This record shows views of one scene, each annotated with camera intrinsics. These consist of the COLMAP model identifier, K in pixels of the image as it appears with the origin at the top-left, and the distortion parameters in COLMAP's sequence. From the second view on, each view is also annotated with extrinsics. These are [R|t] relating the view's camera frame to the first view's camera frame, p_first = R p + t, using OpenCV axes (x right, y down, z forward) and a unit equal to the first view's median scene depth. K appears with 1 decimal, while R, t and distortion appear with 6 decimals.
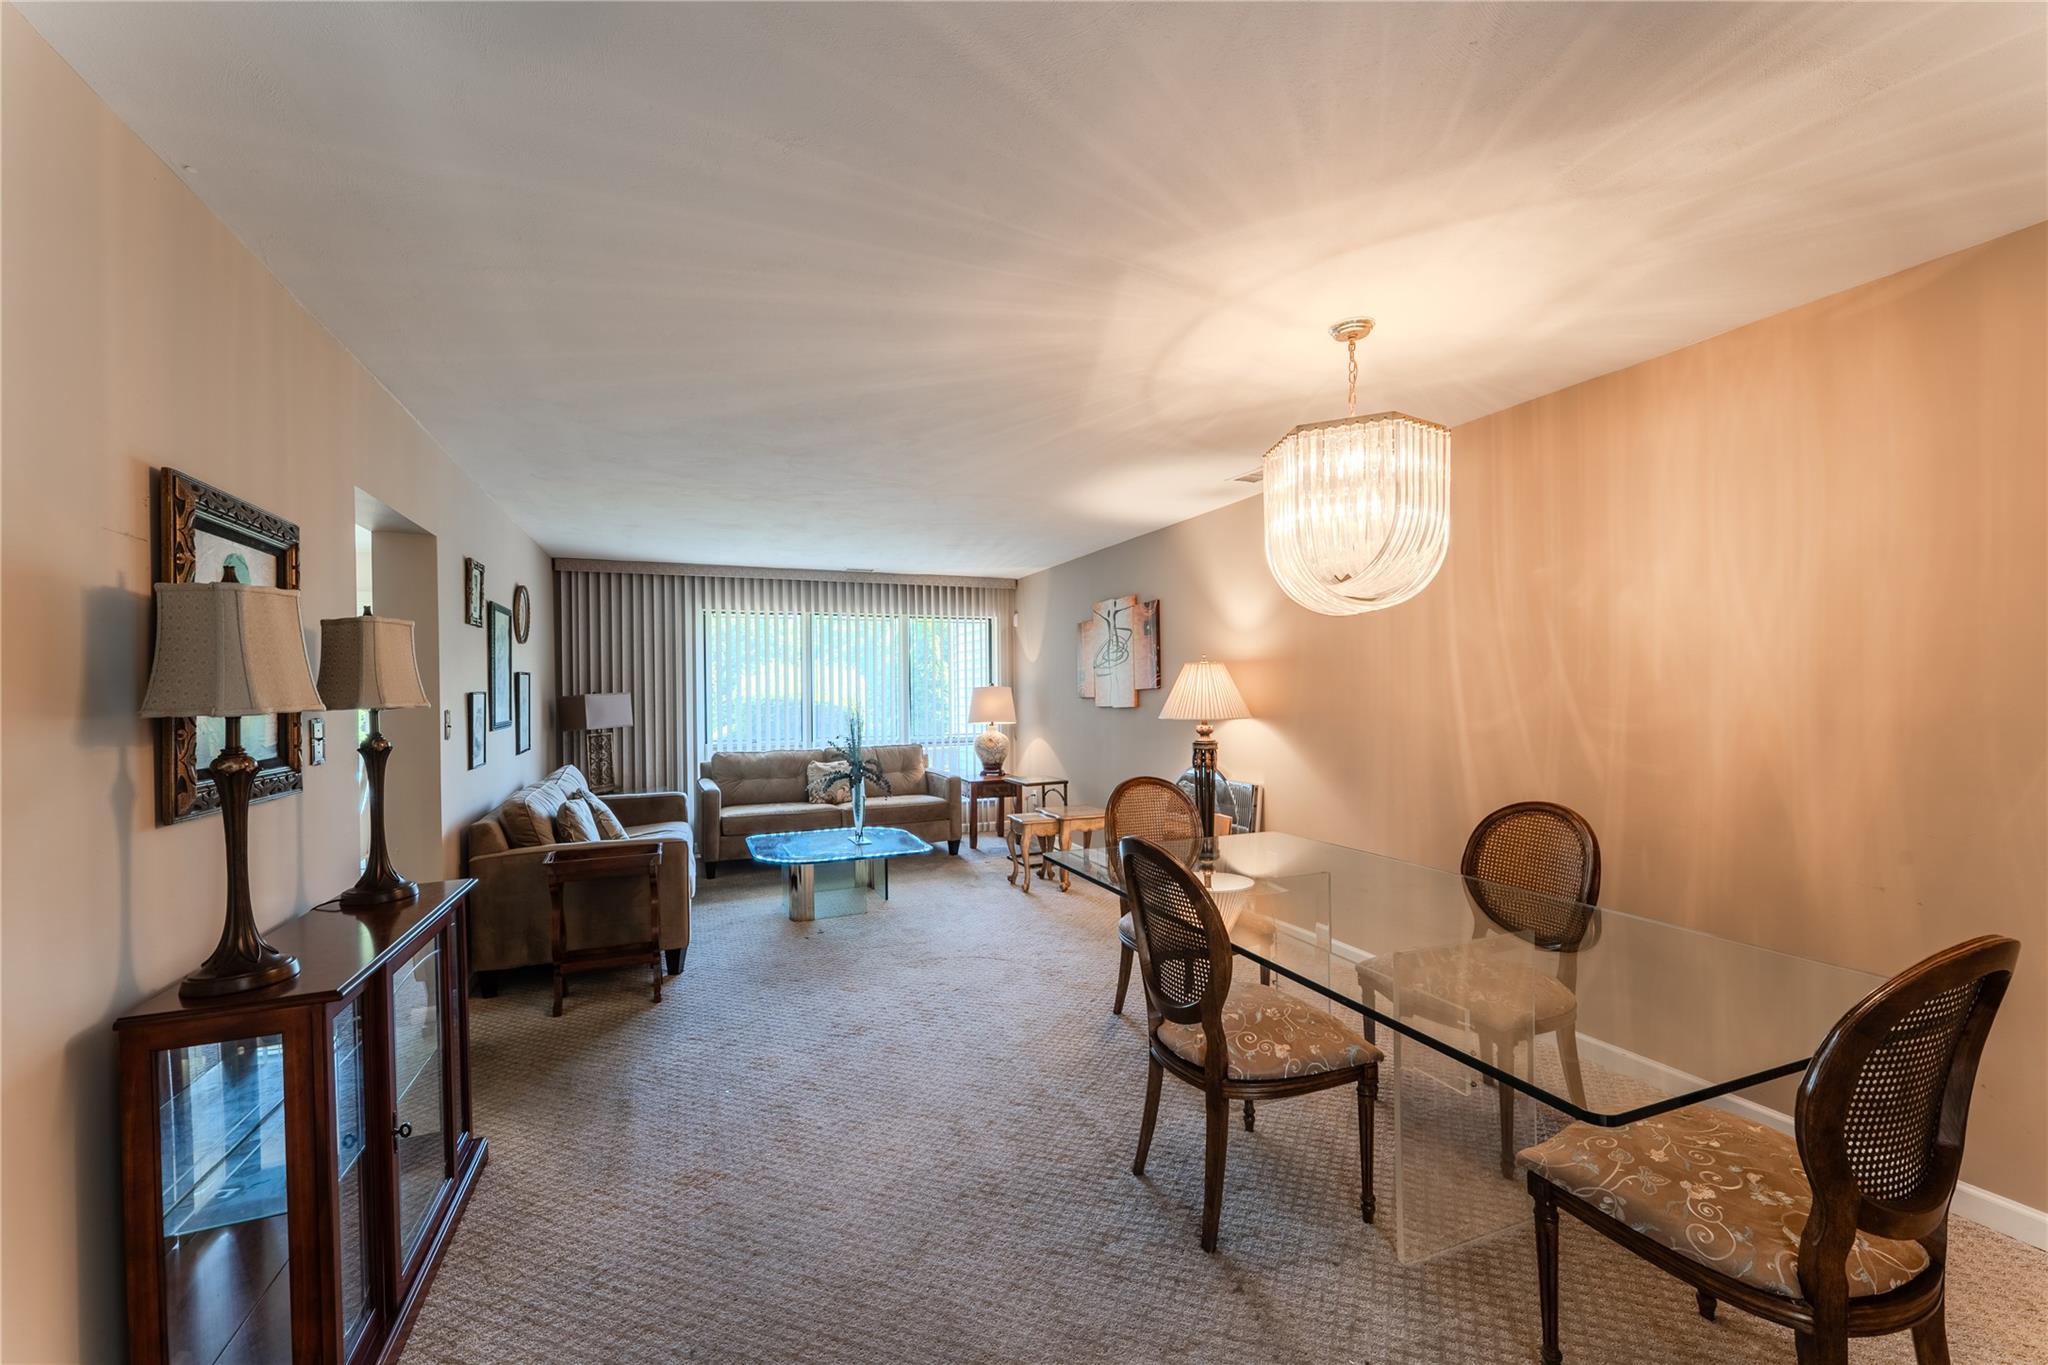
lens RADIAL K [[814.0, 0, 1019.1], [0, 814.0, 688.9], [0, 0, 1]] dist [0.000633, -0.000056]
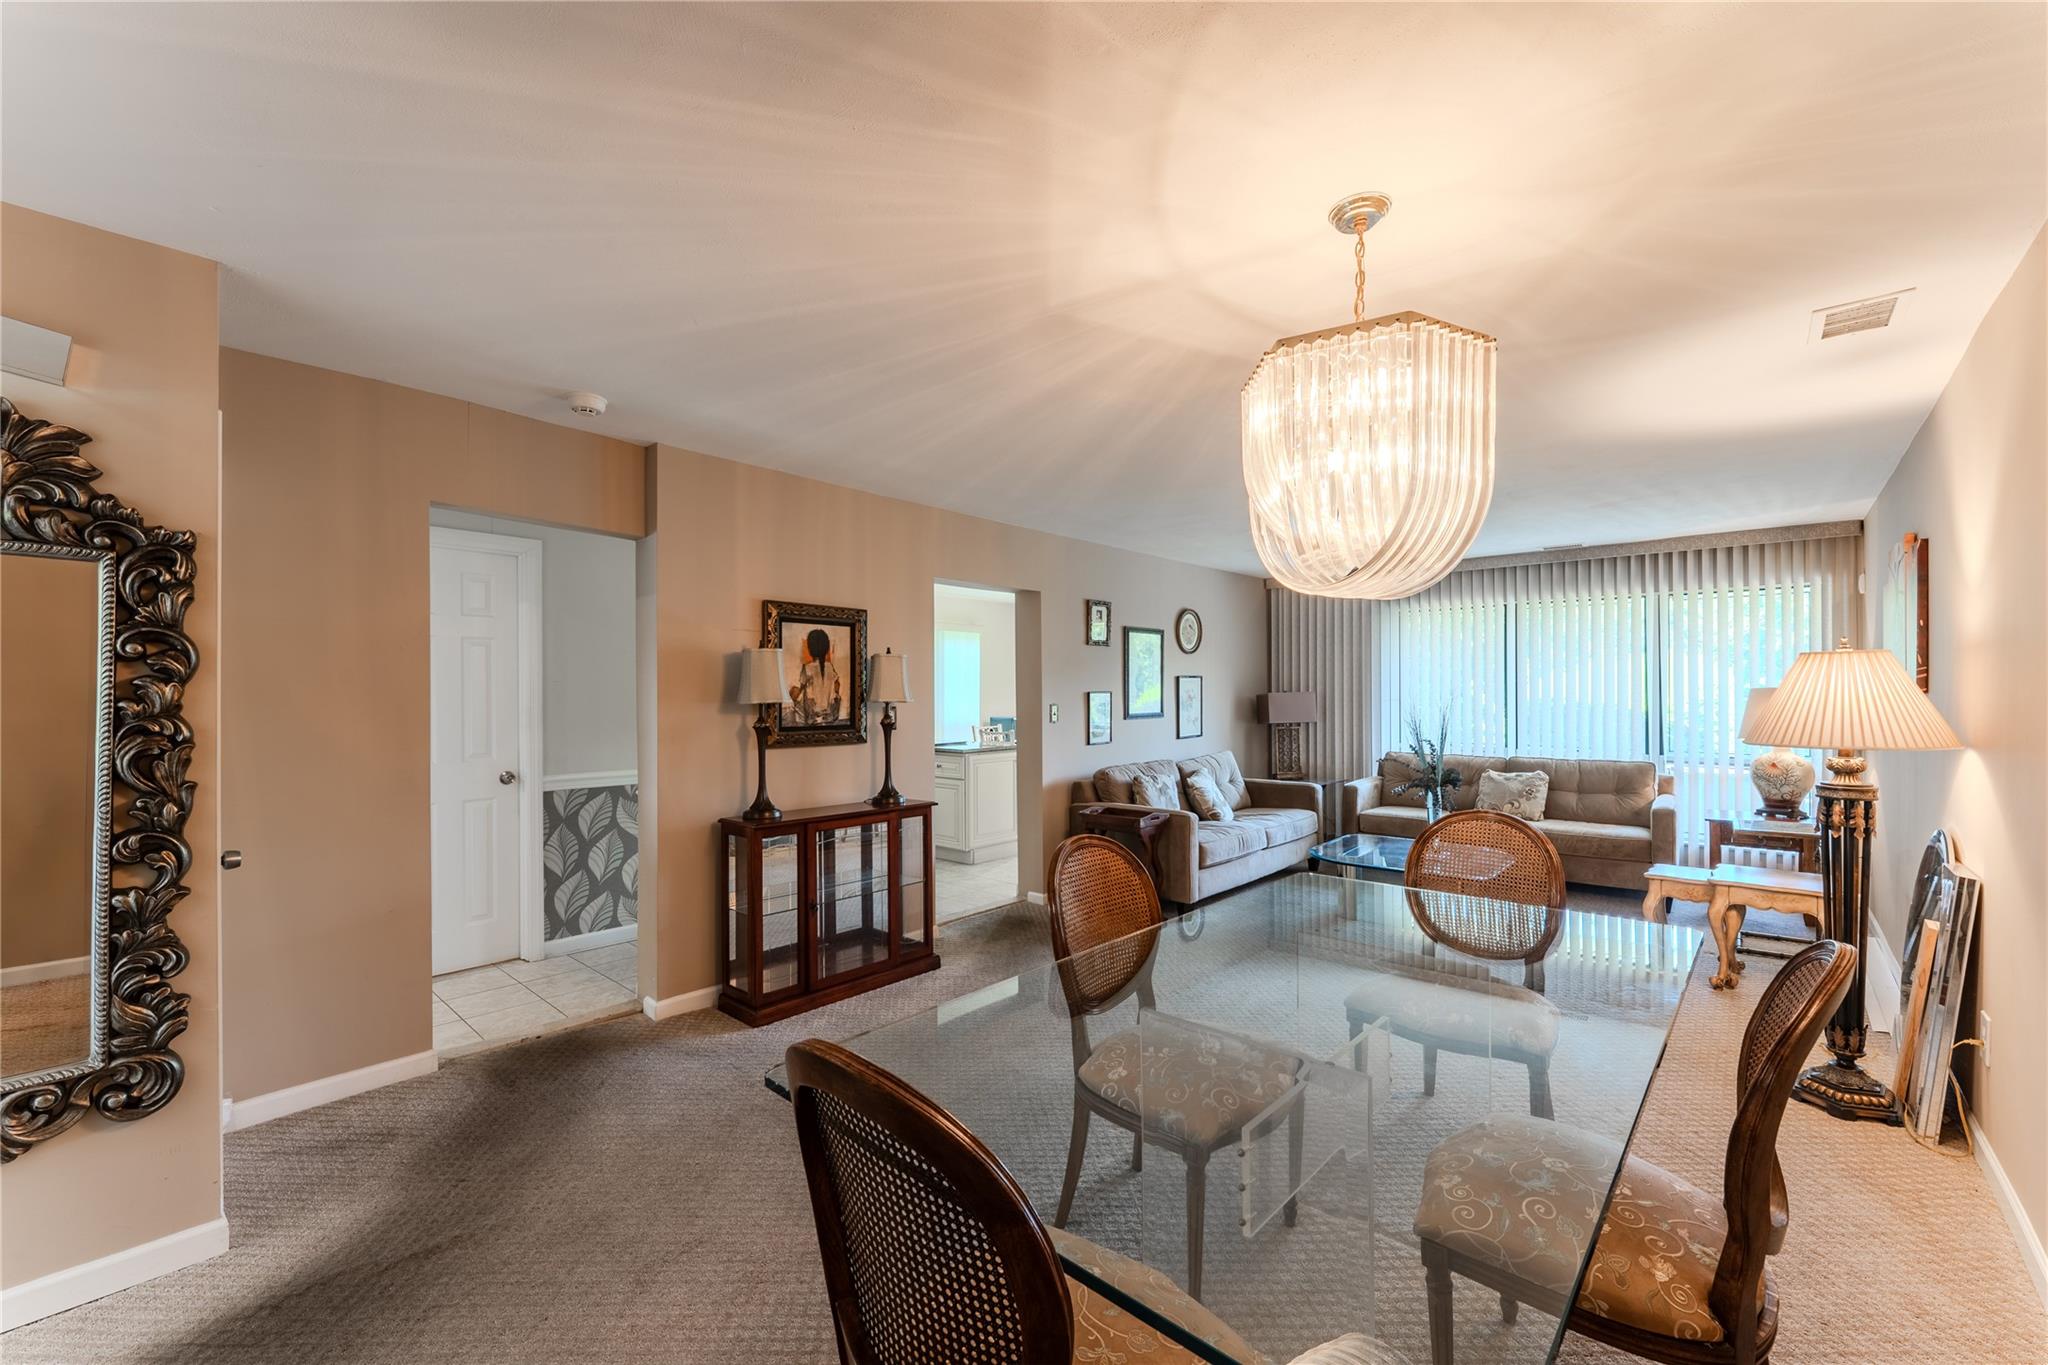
lens RADIAL K [[820.5, 0, 1020.8], [0, 820.5, 688.7], [0, 0, 1]] dist [-0.000079, -0.000513]
pose [[0.432923, 0.005373, -0.901415, 0.375414], [-0.001330, 0.999985, 0.005322, -0.005320], [0.901430, -0.001106, 0.432924, 0.158459]]
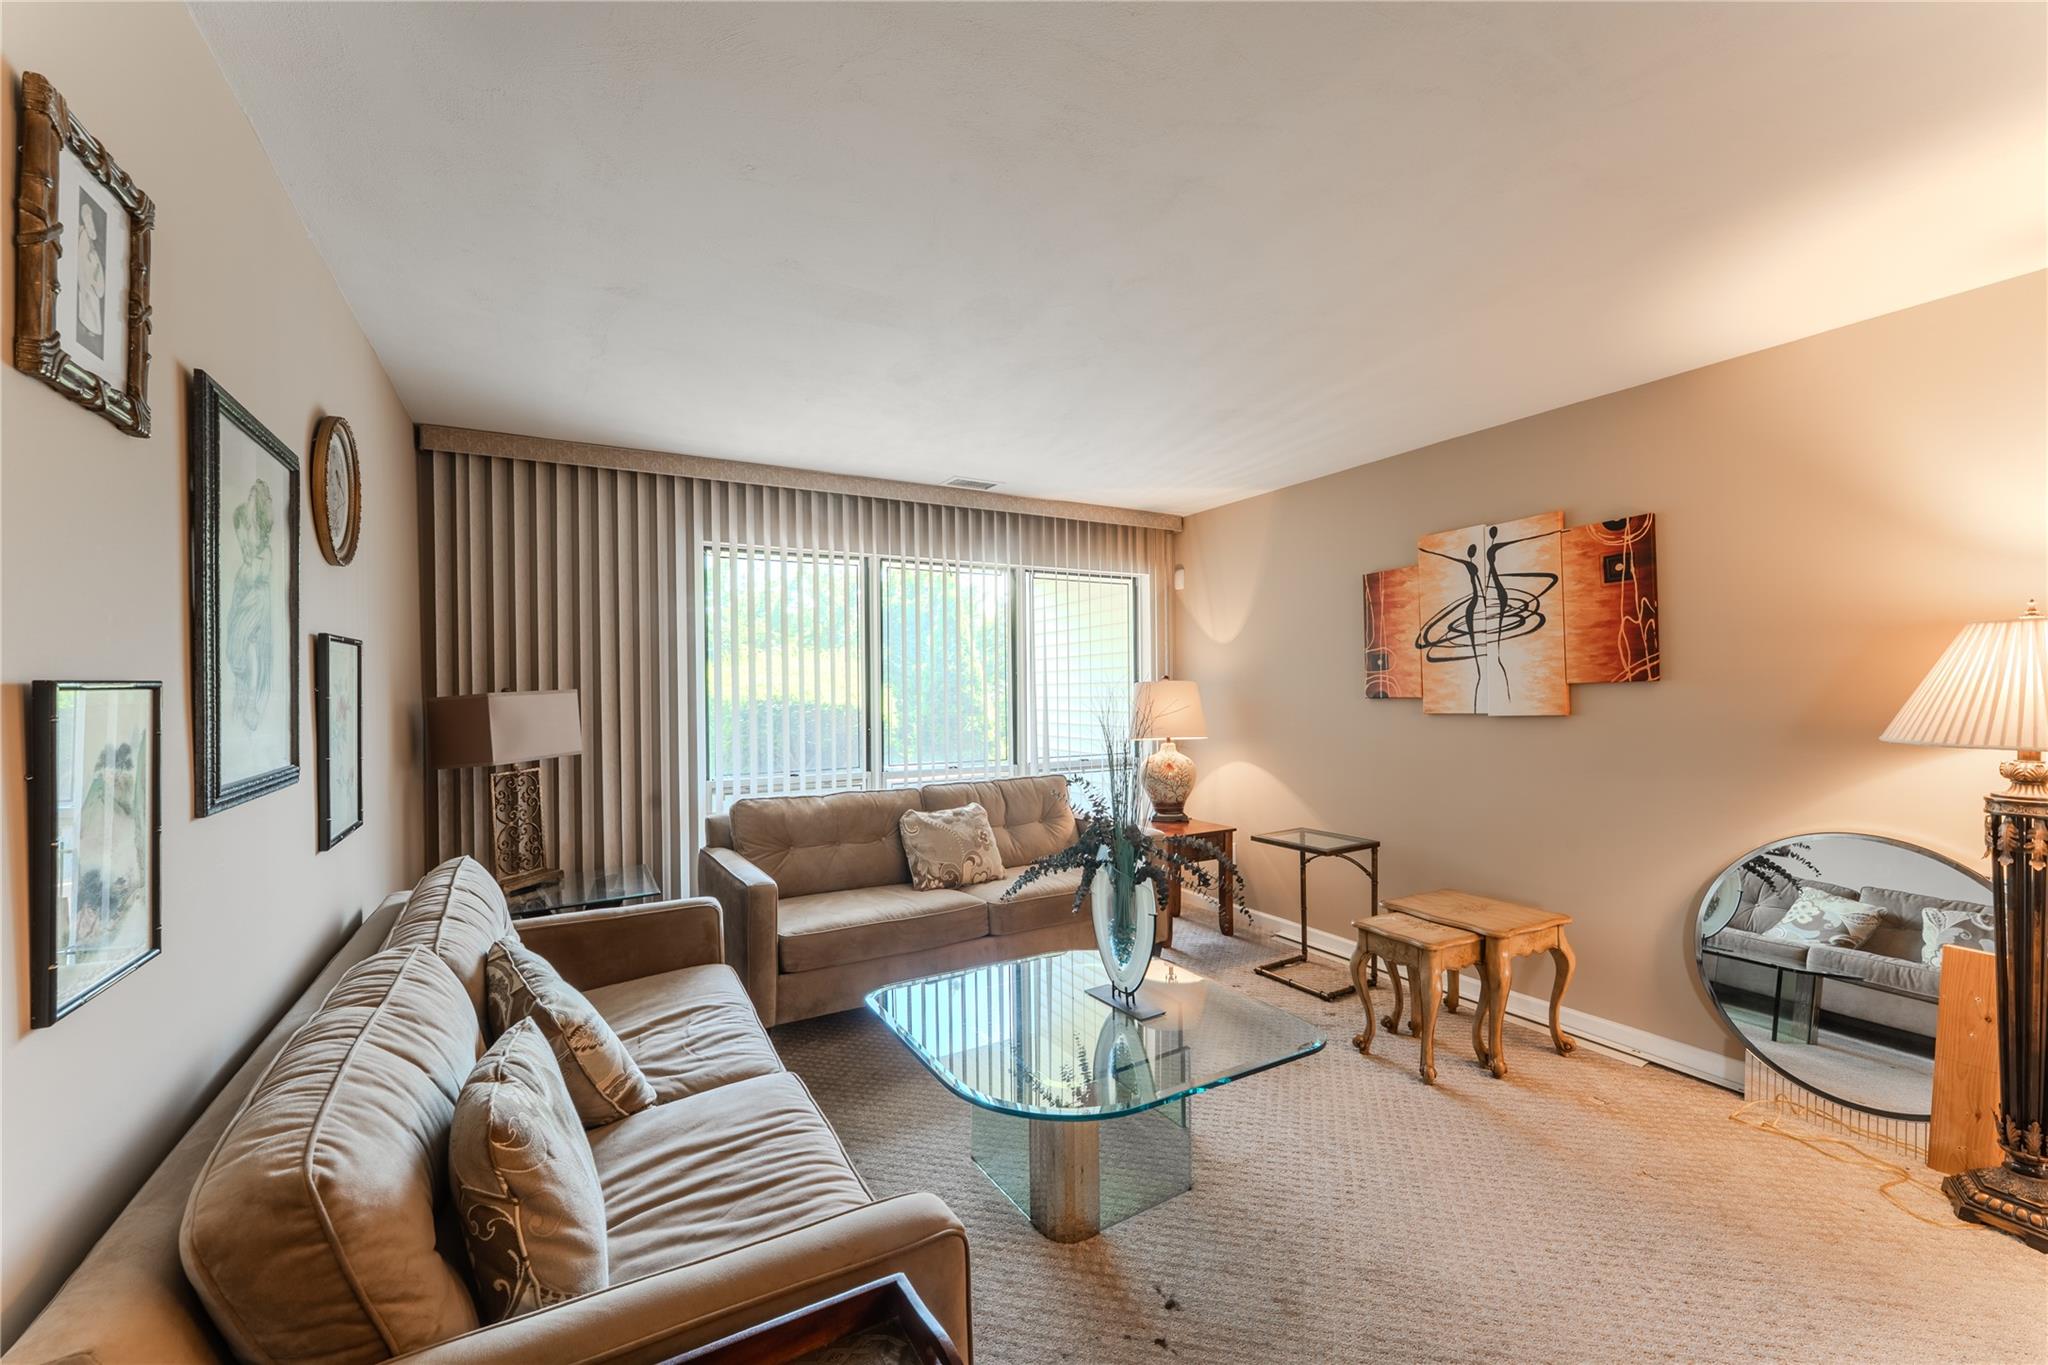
lens RADIAL K [[820.5, 0, 1020.8], [0, 820.5, 688.7], [0, 0, 1]] dist [-0.000079, -0.000513]
pose [[0.992657, -0.000107, 0.120962, -0.271616], [0.000095, 1.000000, 0.000111, 0.004017], [-0.120962, -0.000098, 0.992657, 0.466470]]
